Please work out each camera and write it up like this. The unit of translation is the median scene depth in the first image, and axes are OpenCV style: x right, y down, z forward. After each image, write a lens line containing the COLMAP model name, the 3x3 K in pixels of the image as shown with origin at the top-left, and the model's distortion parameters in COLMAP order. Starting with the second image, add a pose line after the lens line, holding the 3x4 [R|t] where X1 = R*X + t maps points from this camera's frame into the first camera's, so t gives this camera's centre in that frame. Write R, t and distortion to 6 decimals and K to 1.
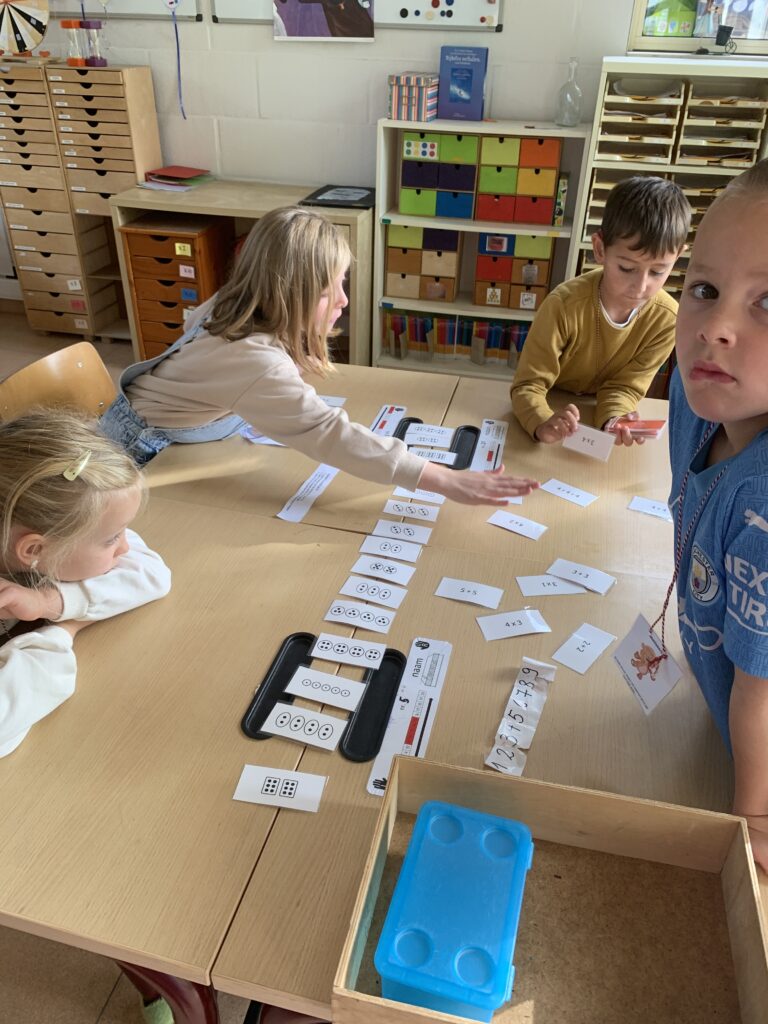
lens RADIAL K [[770.3, 0, 381.3], [0, 770.3, 501.8], [0, 0, 1]] dist [-0.002641, -0.003767]
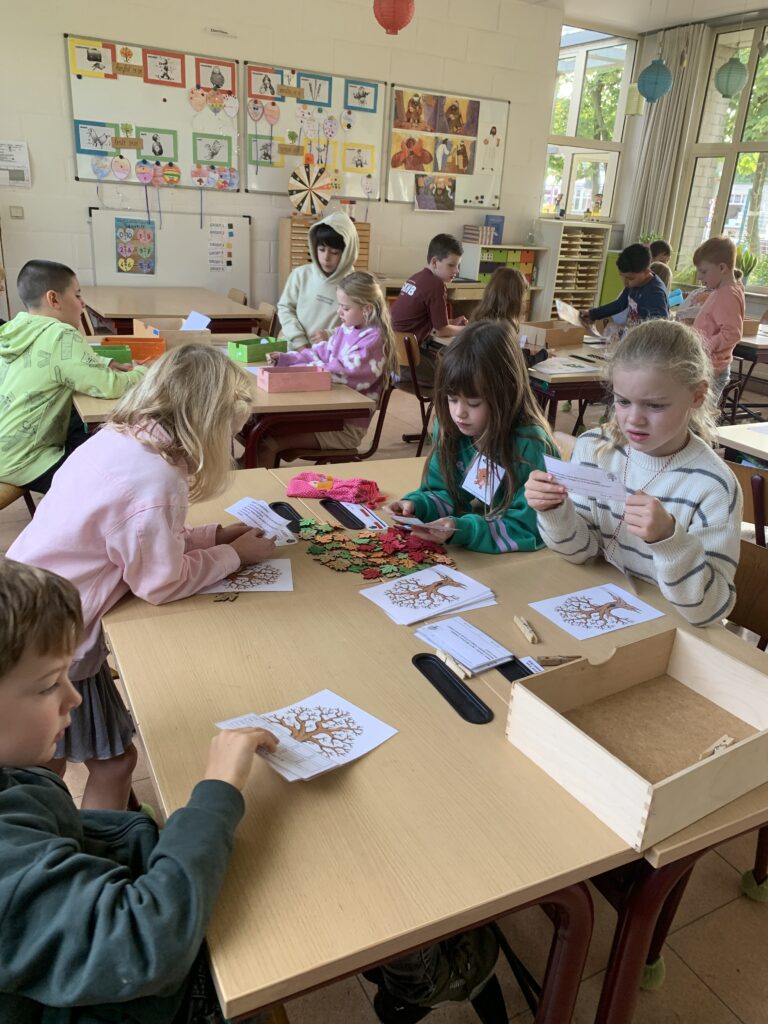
lens RADIAL K [[769.3, 0, 381.5], [0, 769.3, 510.2], [0, 0, 1]] dist [-0.005008, 0.000822]
pose [[0.749971, -0.226932, 0.621325, -1.797271], [0.314284, 0.948761, -0.032832, 0.241077], [-0.582038, 0.219896, 0.782865, -0.455966]]
